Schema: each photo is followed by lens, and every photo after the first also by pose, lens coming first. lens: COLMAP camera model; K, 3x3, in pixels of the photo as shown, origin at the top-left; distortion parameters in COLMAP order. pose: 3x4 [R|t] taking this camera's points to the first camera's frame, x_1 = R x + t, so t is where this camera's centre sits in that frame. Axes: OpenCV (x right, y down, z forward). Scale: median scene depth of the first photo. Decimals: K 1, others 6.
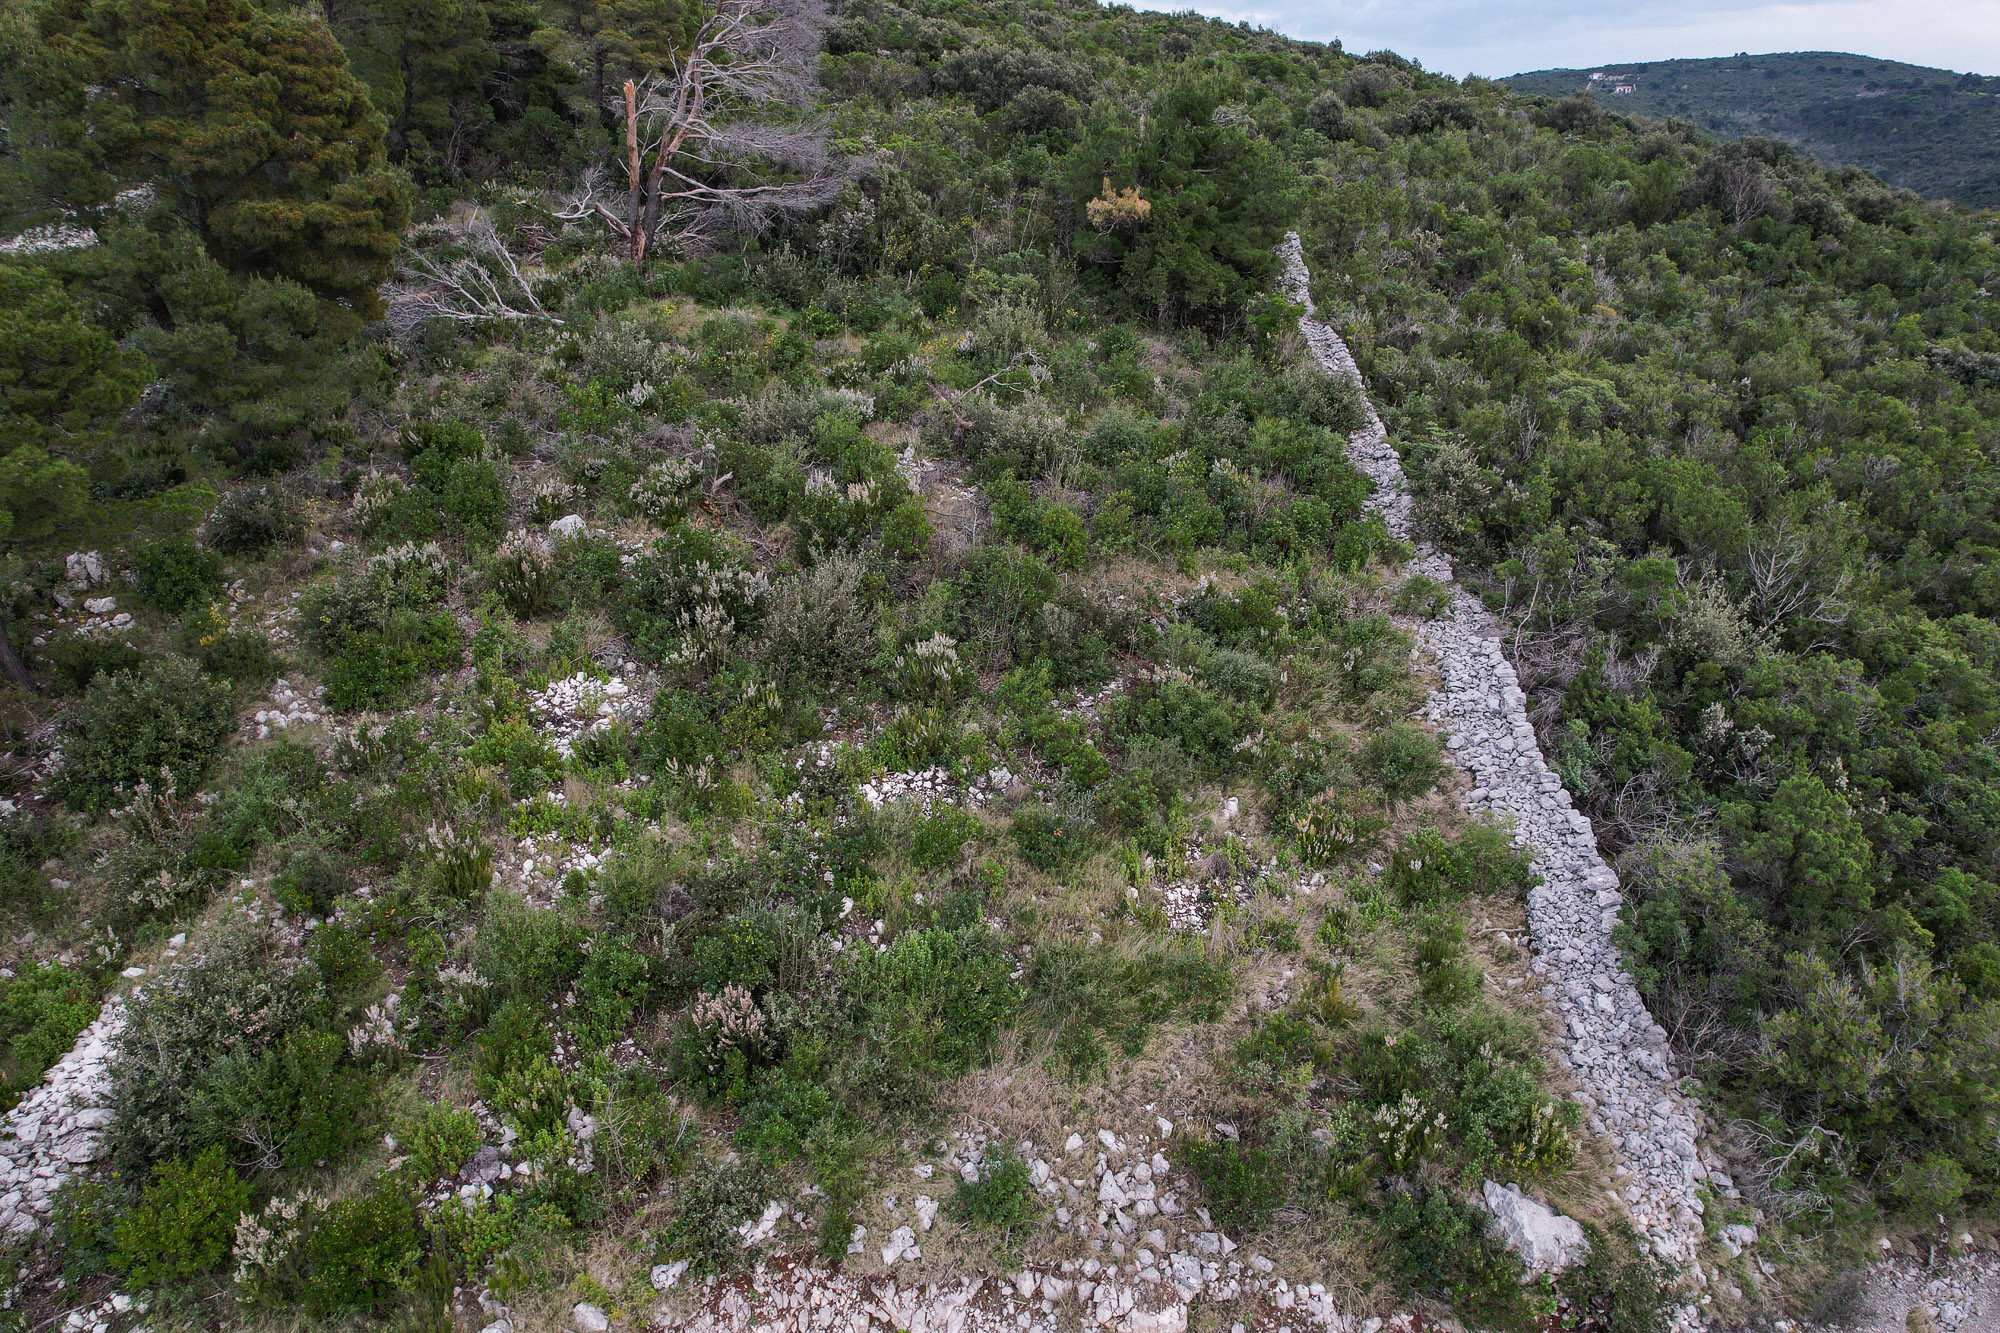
lens RADIAL K [[1308.4, 0, 1006.7], [0, 1308.4, 661.1], [0, 0, 1]] dist [-0.060133, 0.061683]
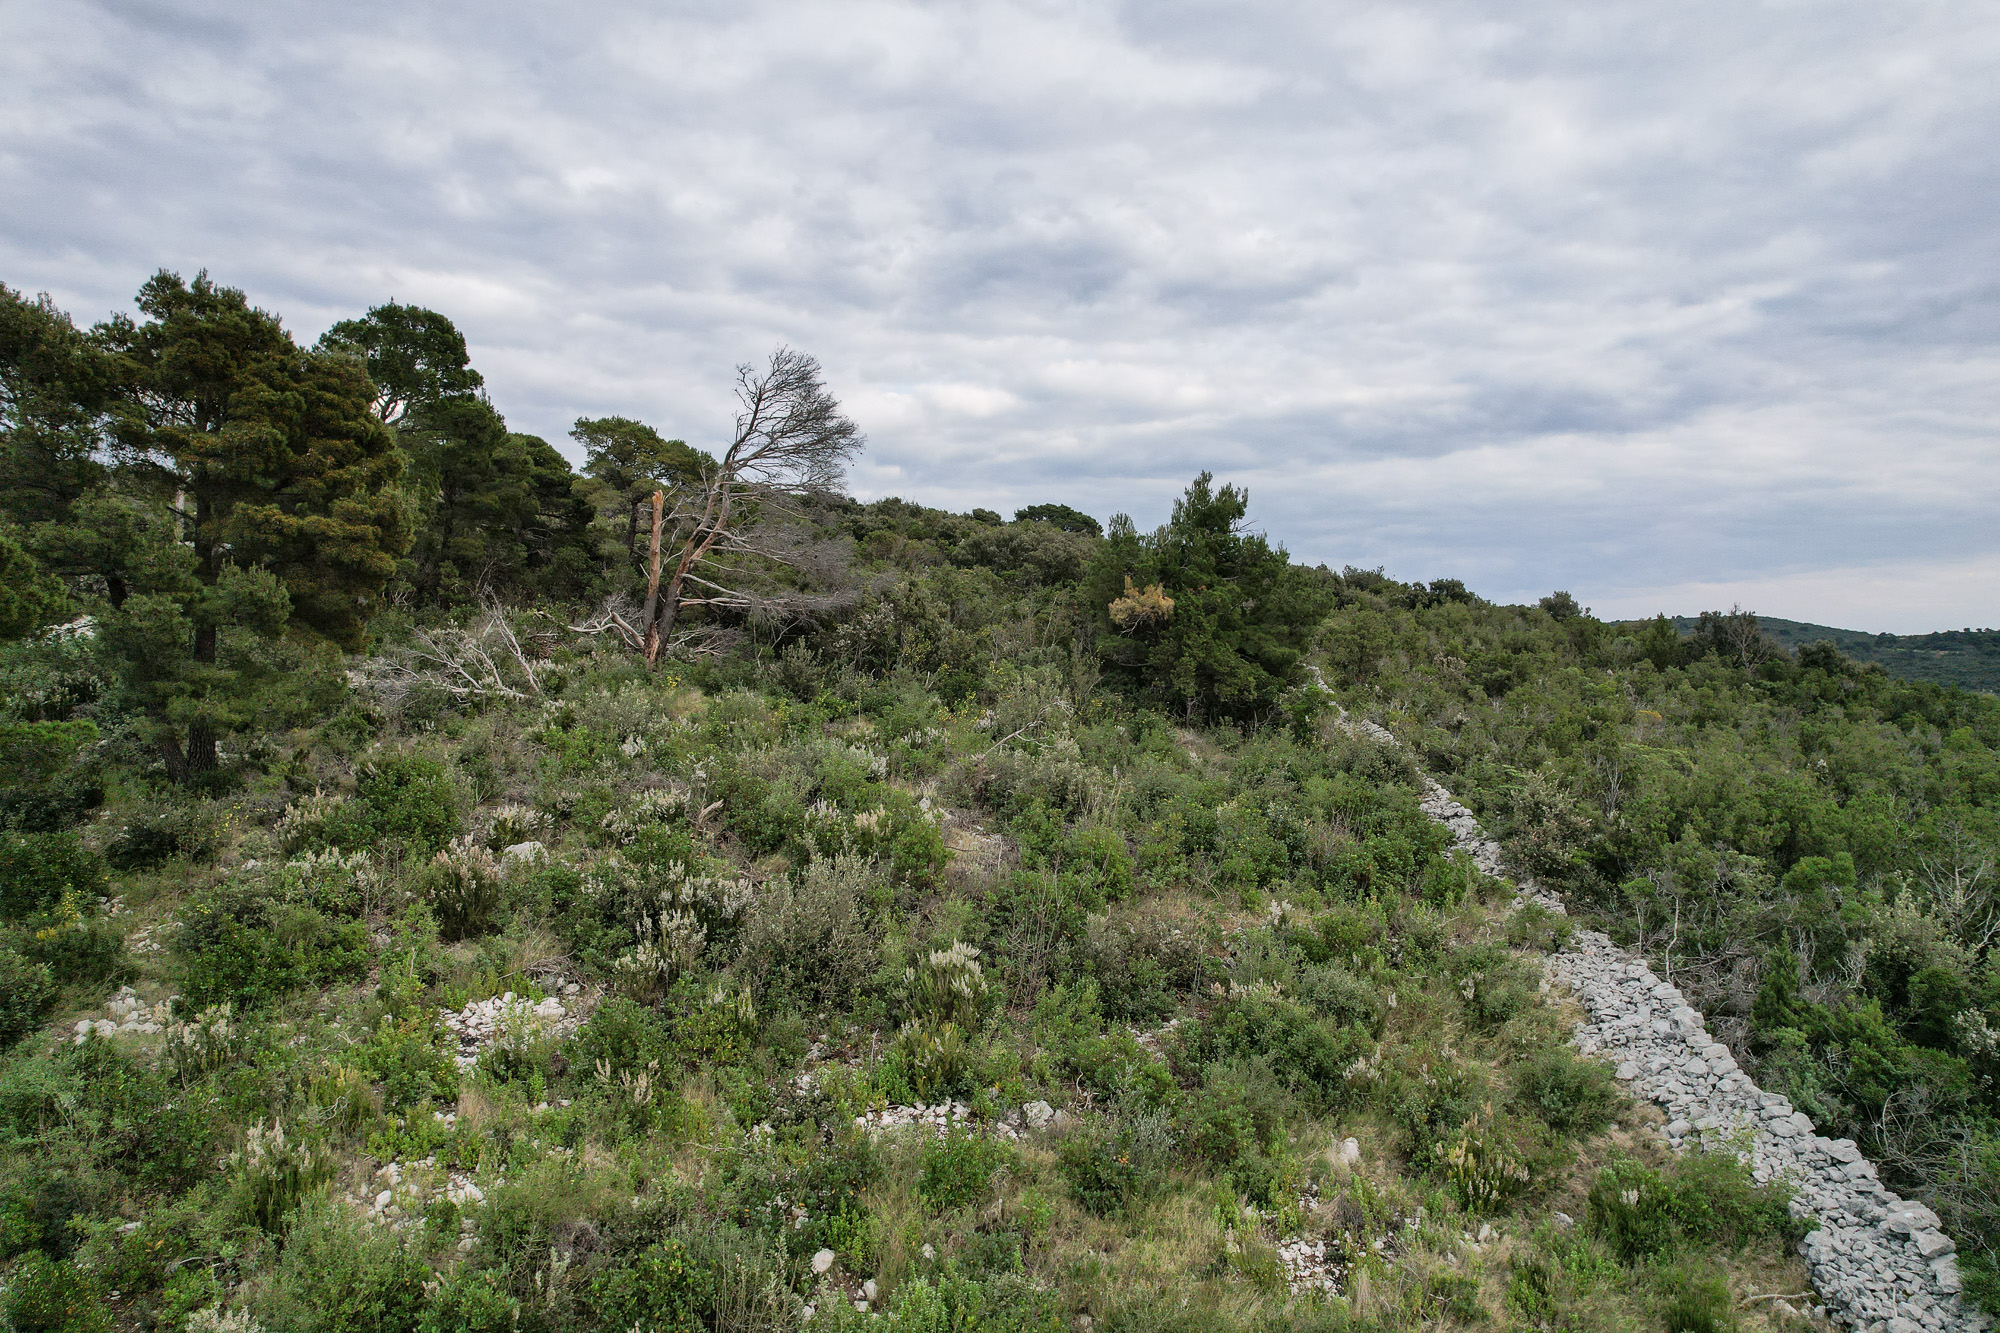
lens RADIAL K [[1187.8, 0, 989.7], [0, 1187.8, 852.6], [0, 0, 1]] dist [-0.077865, 0.083910]
pose [[0.999976, -0.000712, -0.006932, -0.027669], [-0.002177, 0.913050, -0.407842, 0.226159], [0.006619, 0.407847, 0.913026, 0.311566]]
